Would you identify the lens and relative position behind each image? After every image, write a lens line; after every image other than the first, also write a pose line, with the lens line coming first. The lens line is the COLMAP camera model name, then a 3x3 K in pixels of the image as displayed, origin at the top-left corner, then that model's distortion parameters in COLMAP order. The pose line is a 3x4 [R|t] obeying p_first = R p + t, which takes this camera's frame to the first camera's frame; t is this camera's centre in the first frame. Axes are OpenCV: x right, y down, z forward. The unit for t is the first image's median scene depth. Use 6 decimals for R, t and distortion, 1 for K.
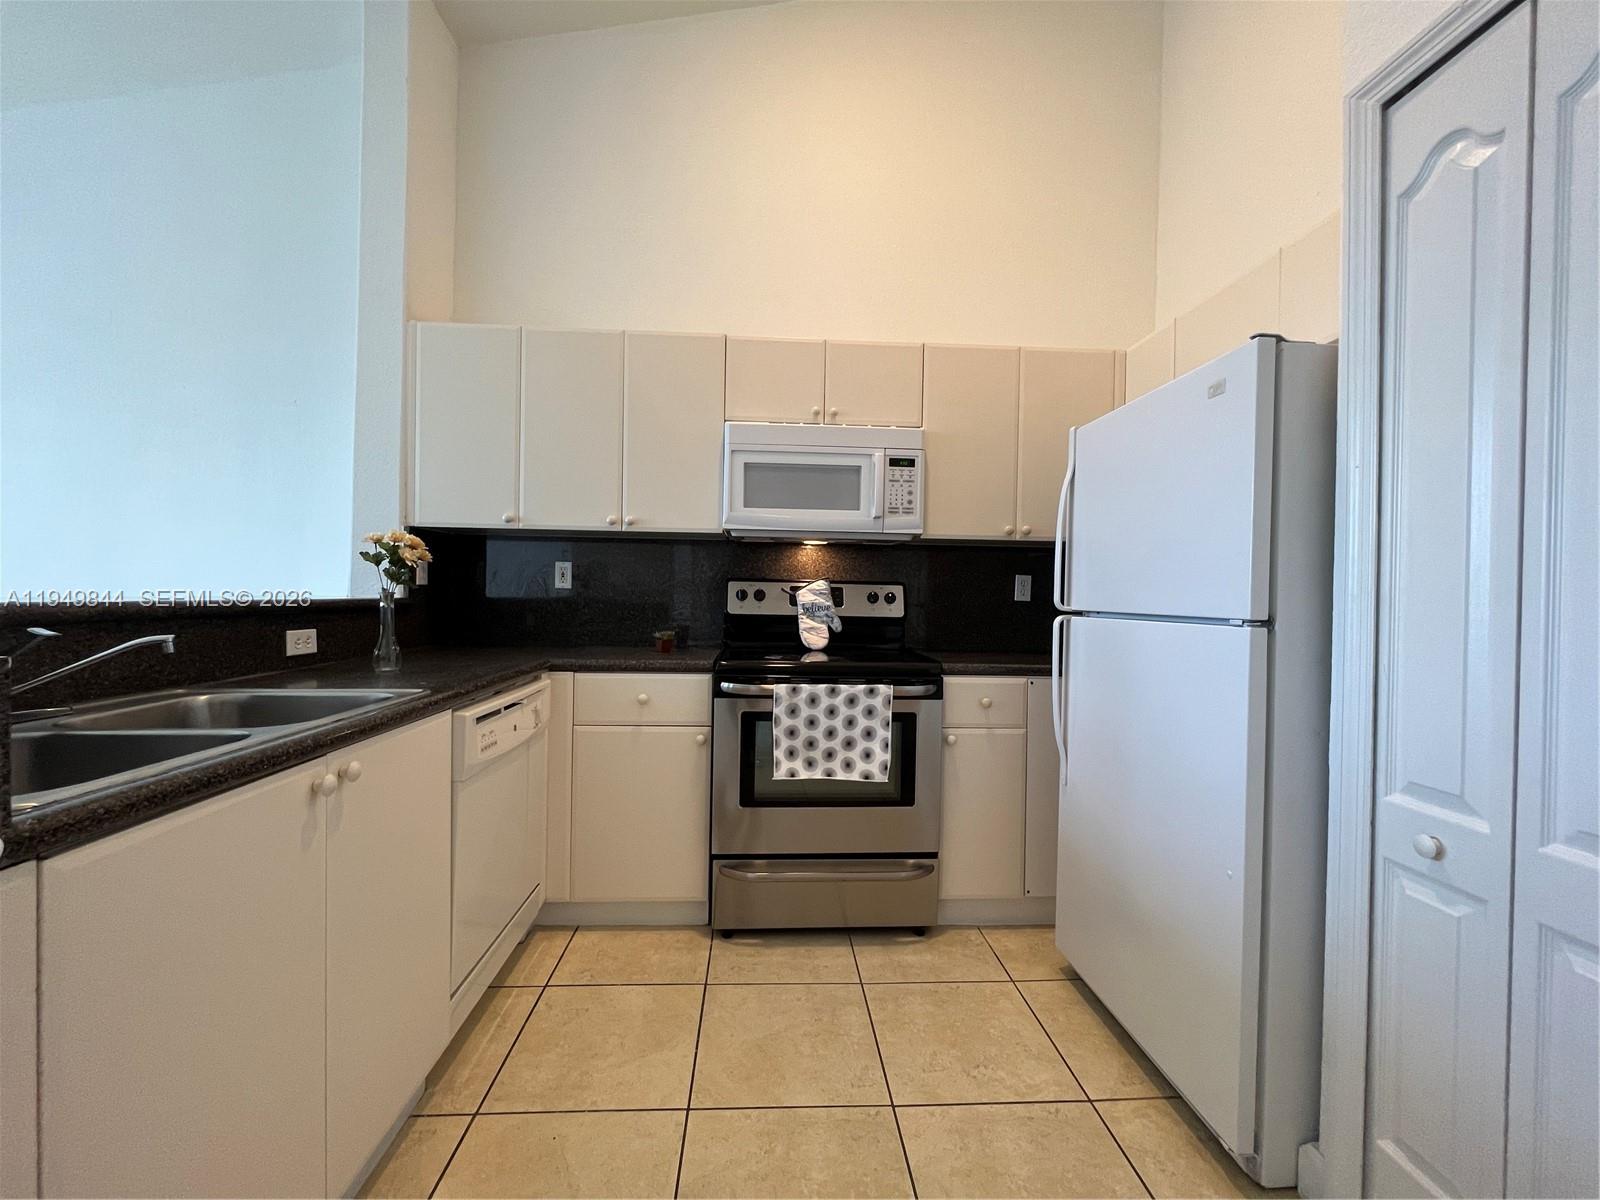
lens RADIAL K [[643.0, 0, 800.0], [0, 643.0, 600.0], [0, 0, 1]] dist [-0.000023, 0.000209]
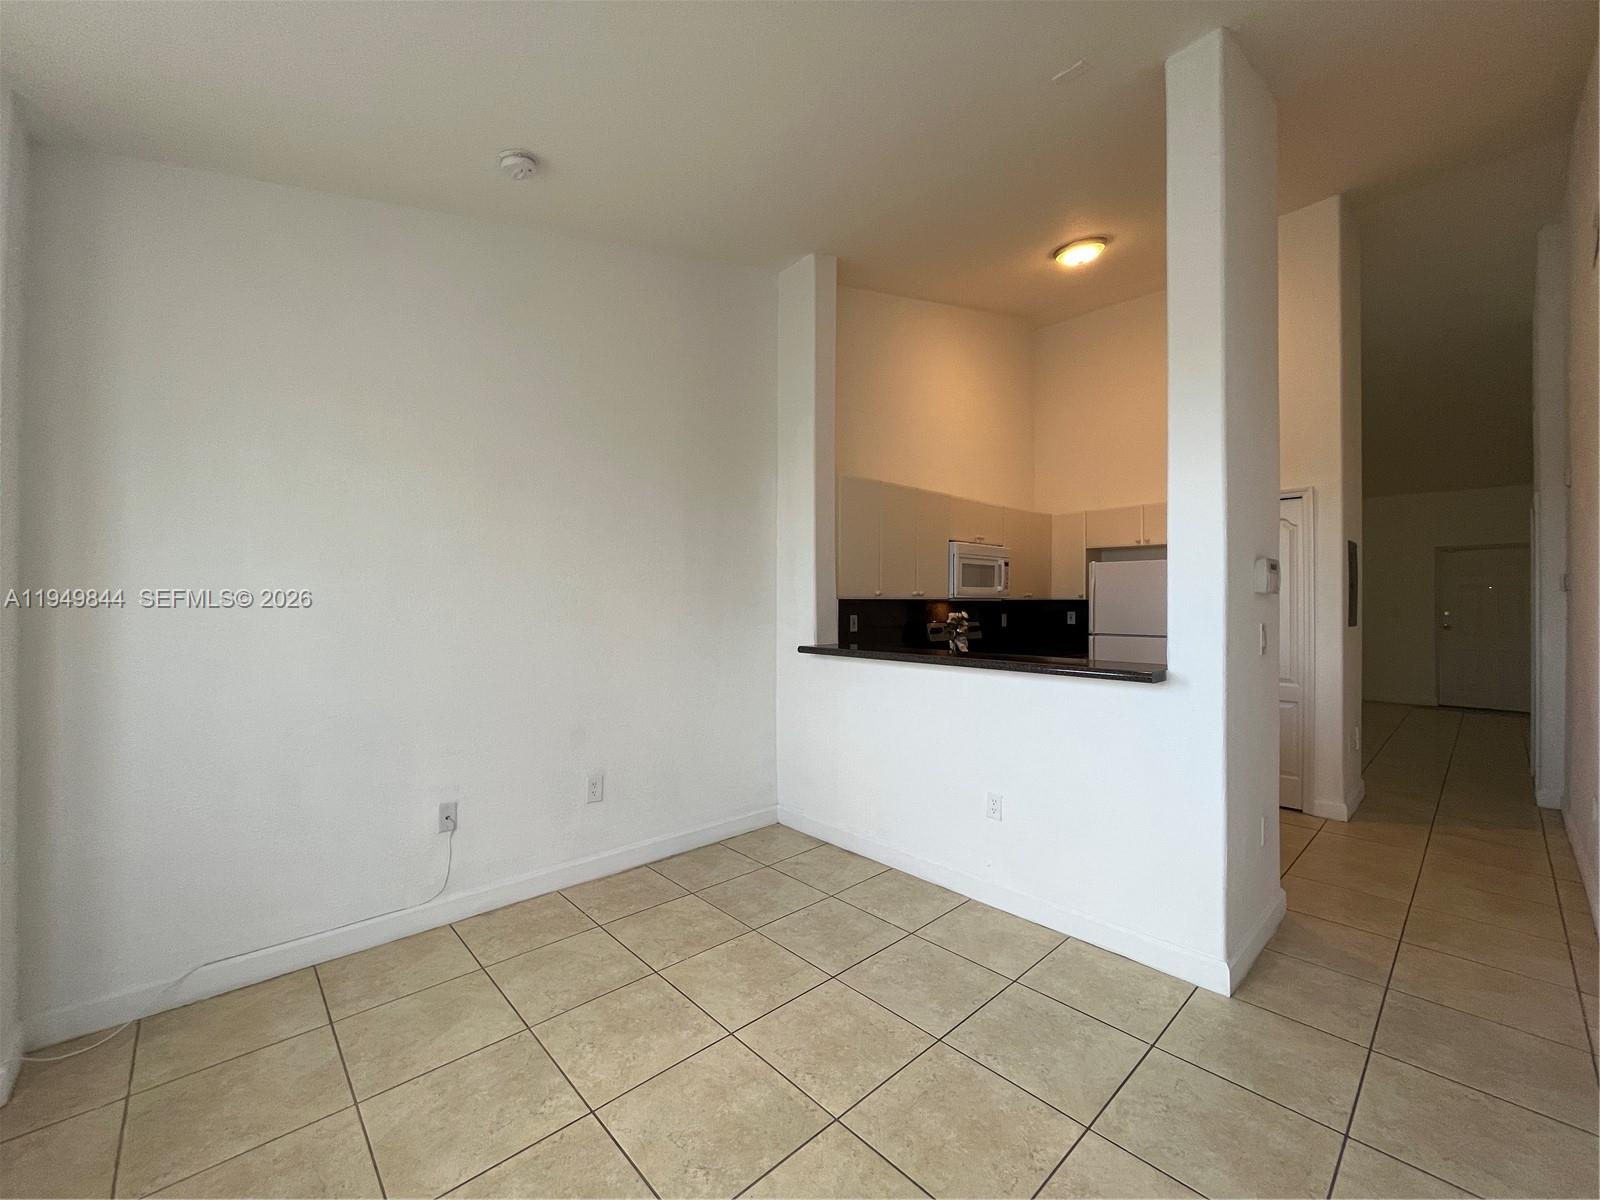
lens RADIAL K [[643.0, 0, 800.0], [0, 643.0, 600.0], [0, 0, 1]] dist [-0.000023, 0.000209]
pose [[0.773850, -0.011451, 0.633265, -1.667250], [0.024681, 0.999622, -0.012084, -0.090377], [-0.632888, 0.024981, 0.773840, -0.180798]]
